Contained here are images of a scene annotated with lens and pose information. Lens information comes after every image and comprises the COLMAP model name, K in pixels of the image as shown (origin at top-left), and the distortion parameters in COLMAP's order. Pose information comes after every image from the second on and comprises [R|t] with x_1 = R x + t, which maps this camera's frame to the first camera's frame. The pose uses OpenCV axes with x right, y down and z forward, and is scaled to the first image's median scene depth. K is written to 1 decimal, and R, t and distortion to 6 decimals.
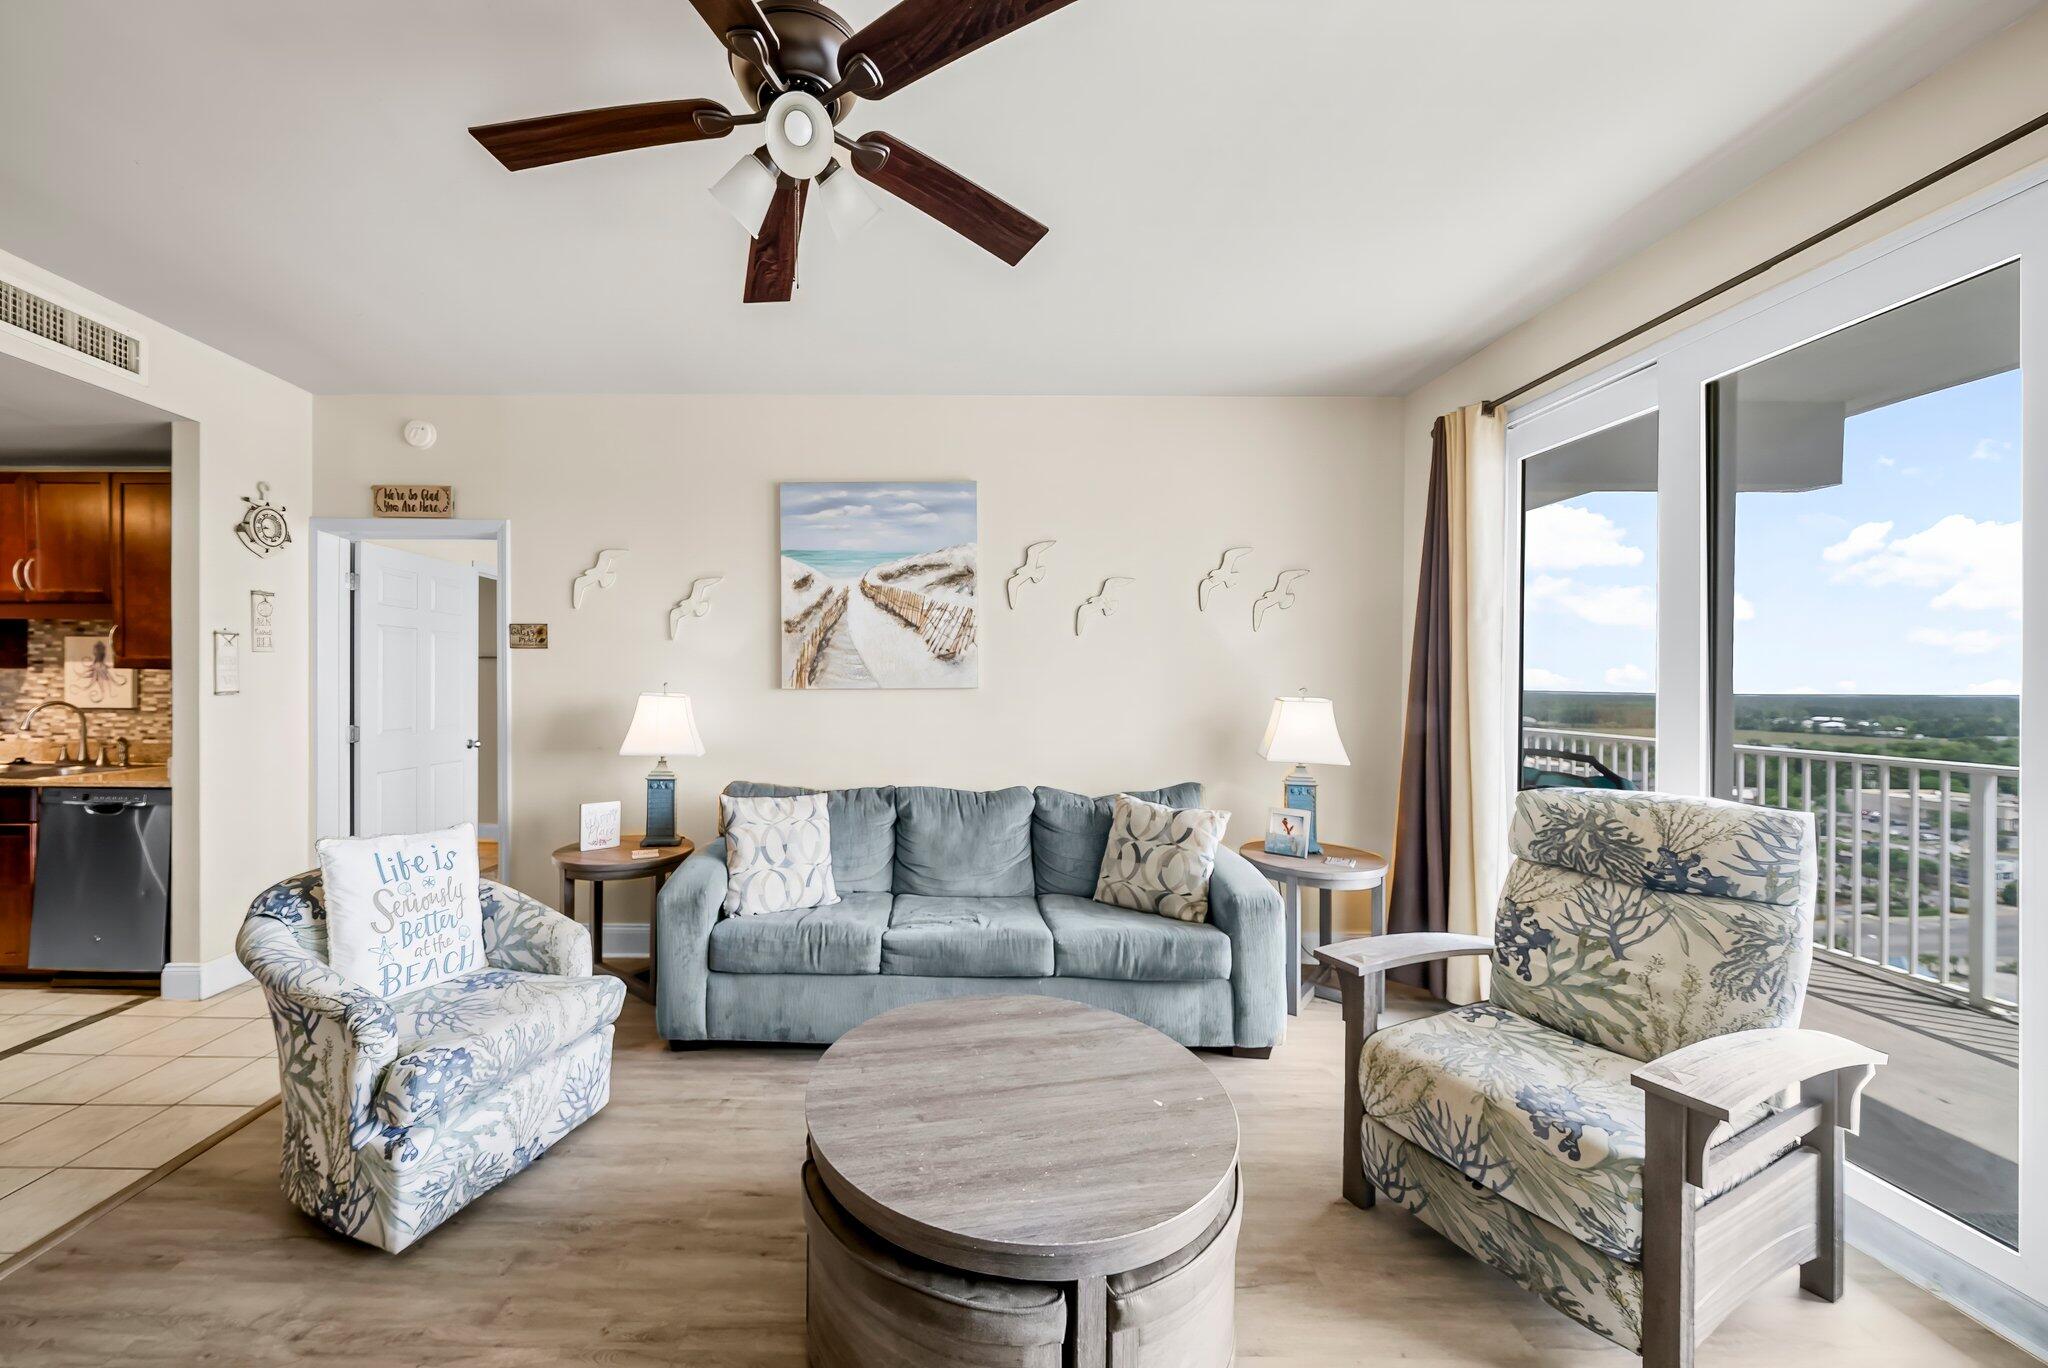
lens RADIAL K [[746.4, 0, 954.5], [0, 746.4, 688.7], [0, 0, 1]] dist [0.000167, -0.000051]
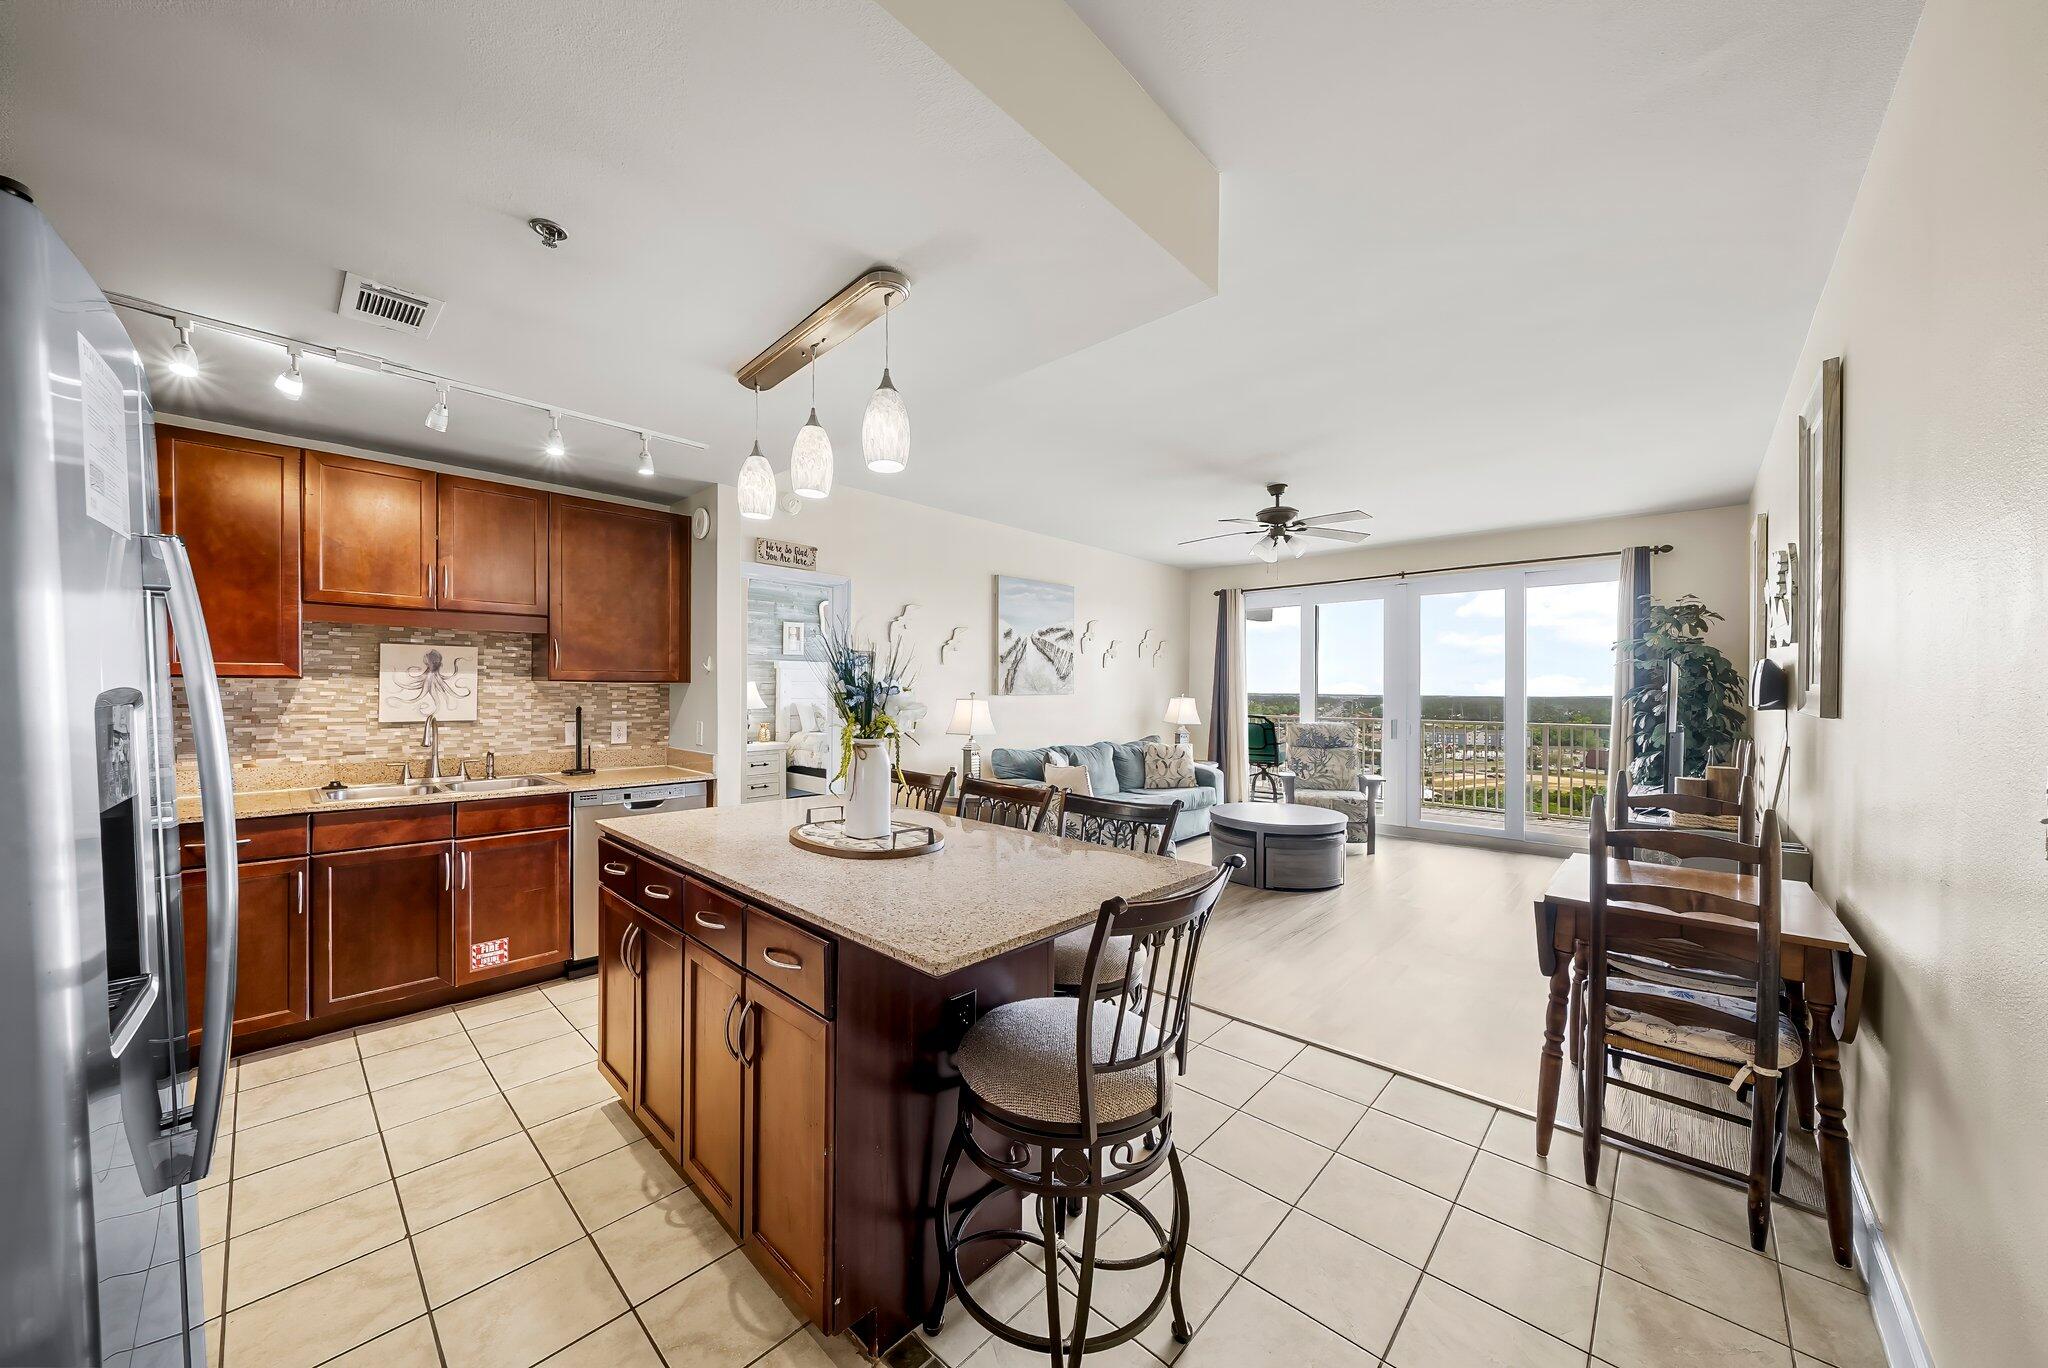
lens RADIAL K [[710.8, 0, 1024.0], [0, 710.8, 684.0], [0, 0, 1]] dist [0.000250, -0.000003]
pose [[0.681374, 0.002914, 0.731930, -1.402553], [0.001609, 0.999984, -0.005479, -0.016328], [-0.731934, 0.004910, 0.681358, -0.159063]]
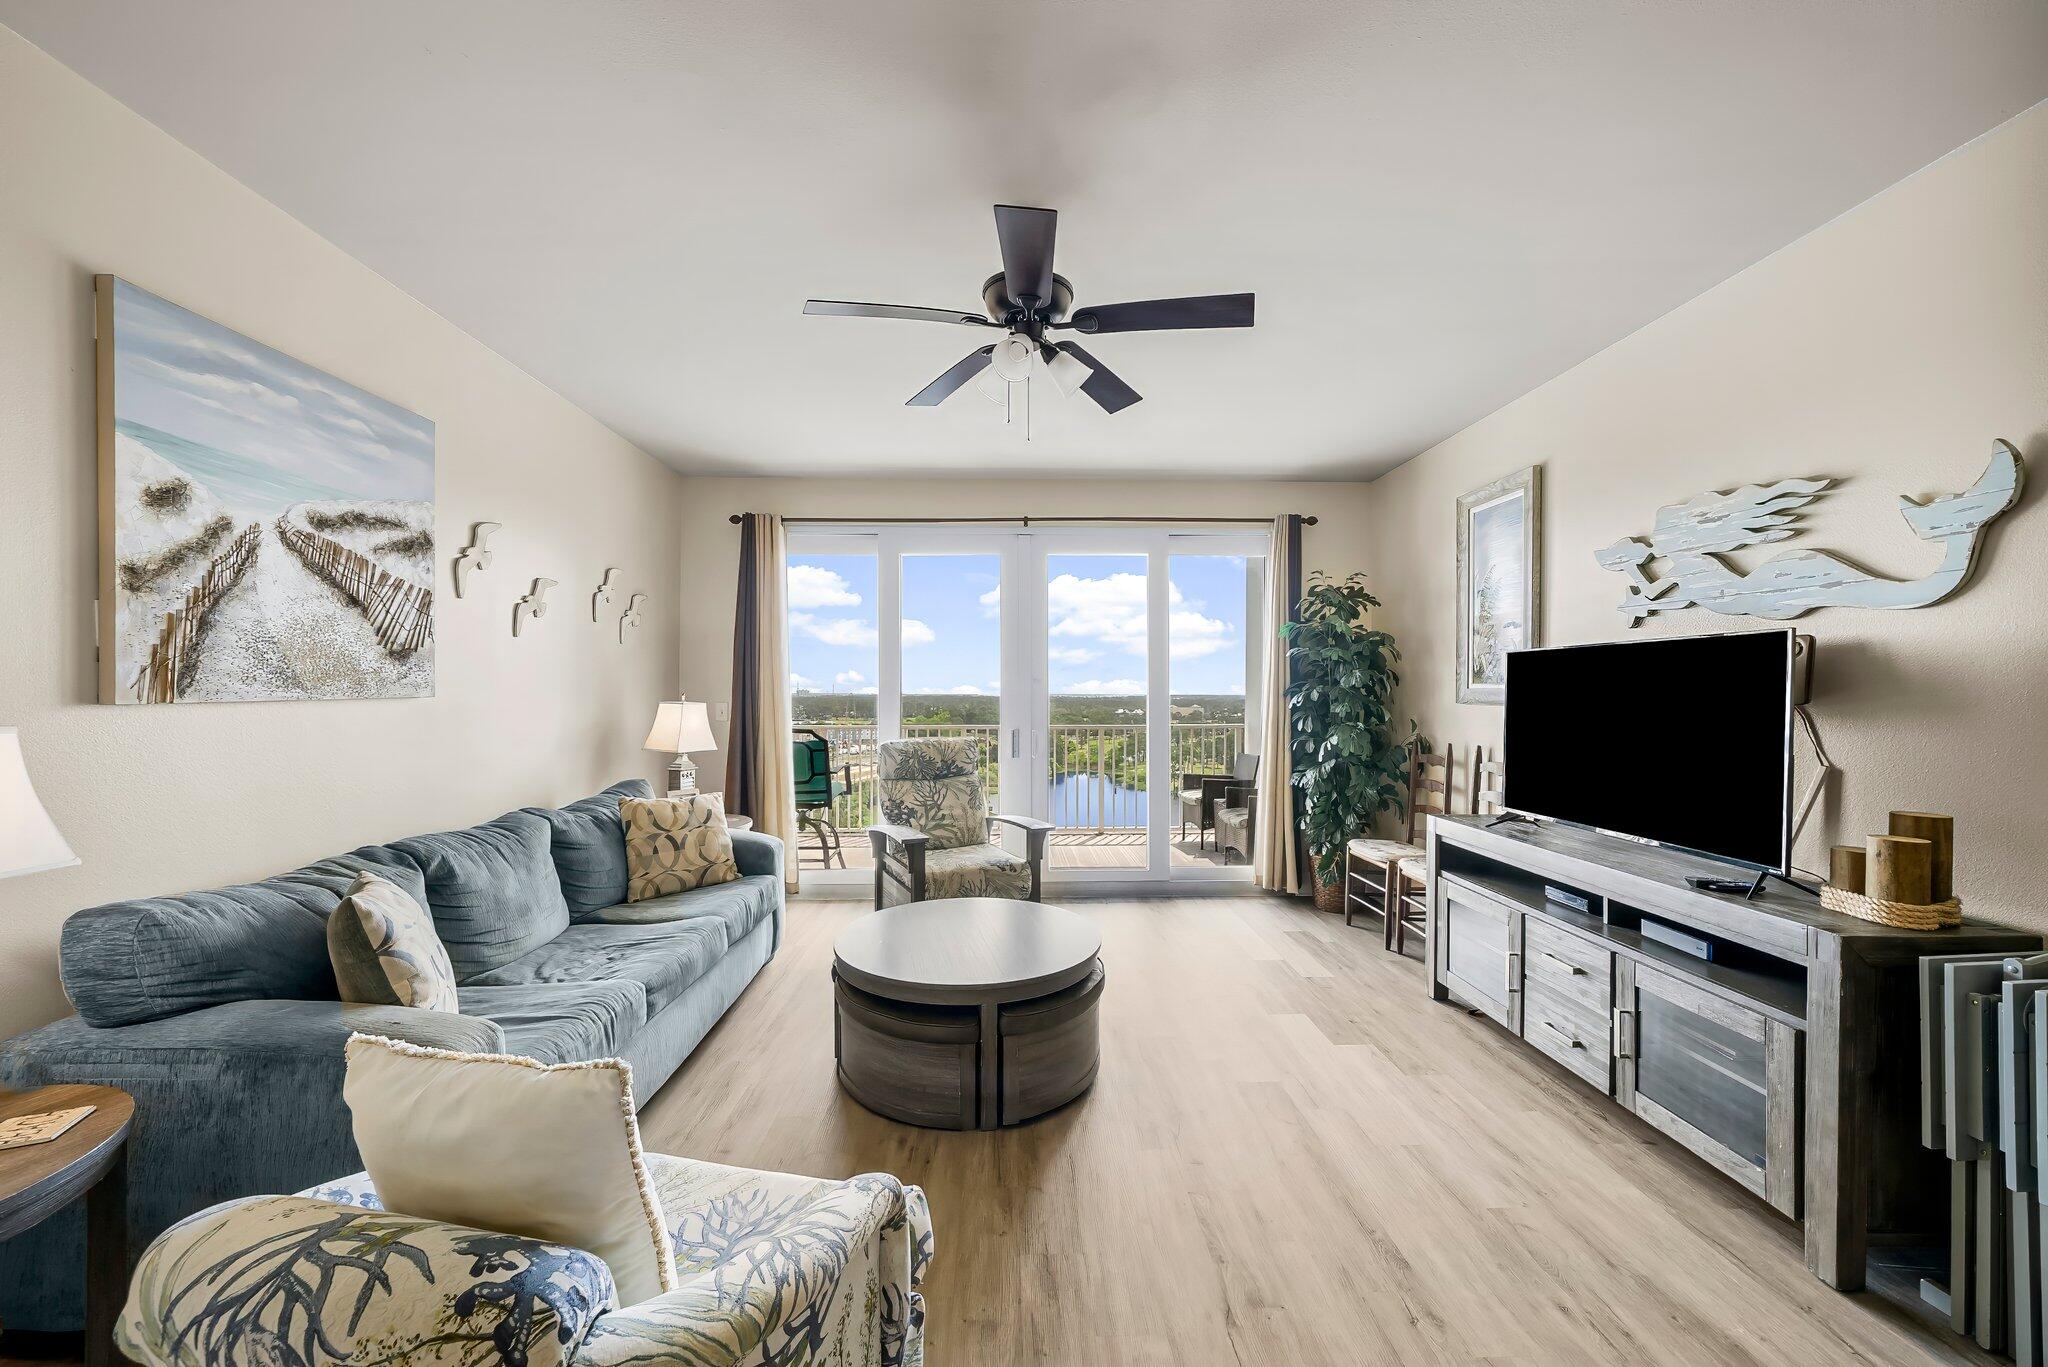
lens RADIAL K [[745.5, 0, 1008.8], [0, 745.5, 690.3], [0, 0, 1]] dist [-0.002008, -0.000256]
pose [[-0.018920, -0.005998, 0.999803, -0.731618], [0.002141, 0.999979, 0.006040, -0.010721], [-0.999819, 0.002255, -0.018907, 0.433434]]
